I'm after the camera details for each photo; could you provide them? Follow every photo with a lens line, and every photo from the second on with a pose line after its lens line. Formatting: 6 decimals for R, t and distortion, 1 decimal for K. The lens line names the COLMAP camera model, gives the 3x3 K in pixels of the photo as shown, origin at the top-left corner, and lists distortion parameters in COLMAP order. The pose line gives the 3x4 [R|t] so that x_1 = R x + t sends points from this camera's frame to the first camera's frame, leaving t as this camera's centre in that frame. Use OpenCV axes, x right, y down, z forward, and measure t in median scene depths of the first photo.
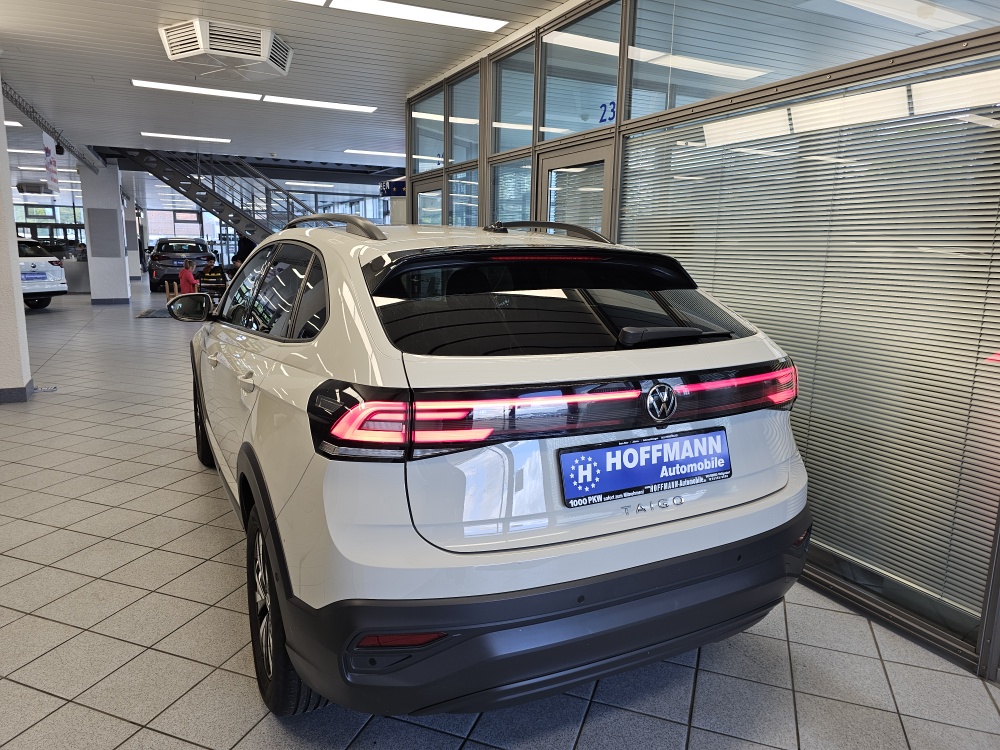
lens RADIAL K [[683.5, 0, 492.8], [0, 683.5, 368.1], [0, 0, 1]] dist [0.045705, -0.049211]
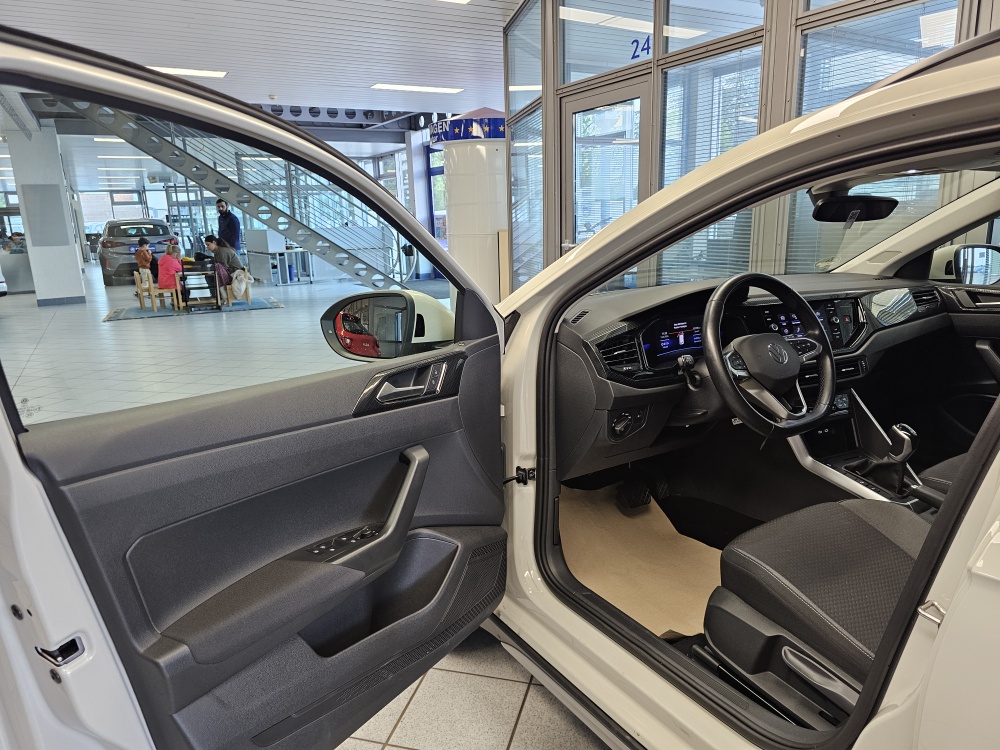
lens RADIAL K [[683.5, 0, 494.6], [0, 683.5, 380.2], [0, 0, 1]] dist [0.045705, -0.049211]
pose [[0.995081, -0.068606, 0.071458, -0.126170], [0.064381, 0.996130, 0.059835, -0.022343], [-0.075286, -0.054940, 0.995647, 0.168796]]
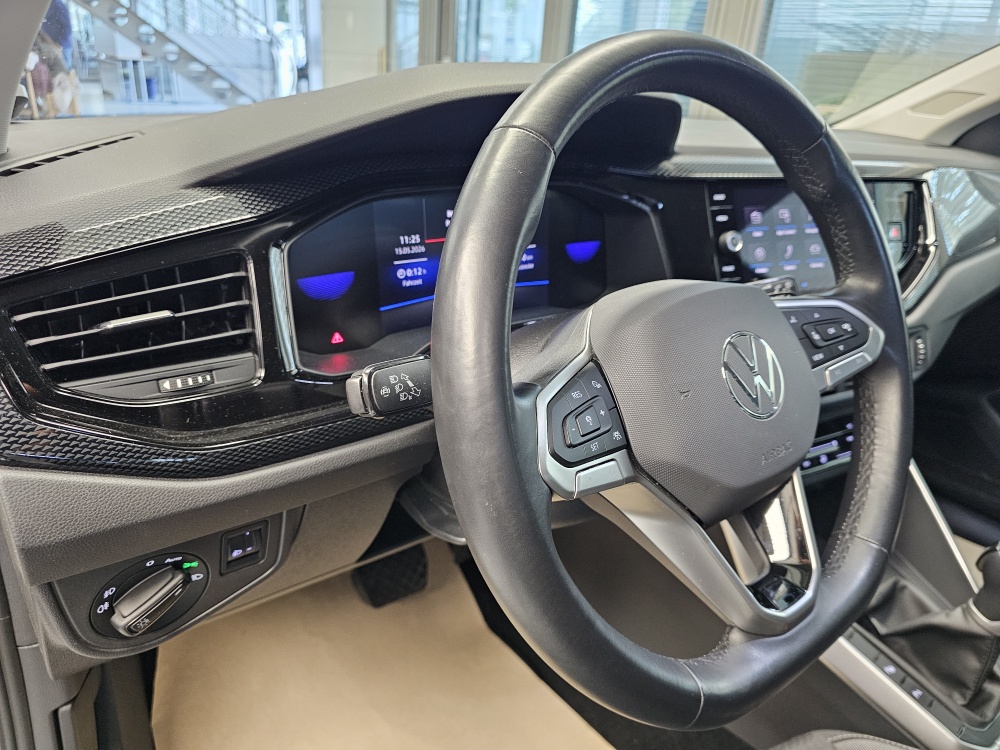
lens RADIAL K [[683.5, 0, 505.6], [0, 683.5, 388.9], [0, 0, 1]] dist [0.045705, -0.049211]
pose [[0.981335, -0.030445, 0.189883, -0.088679], [-0.022240, 0.962797, 0.269308, -0.023821], [-0.191018, -0.268504, 0.944149, 0.249365]]
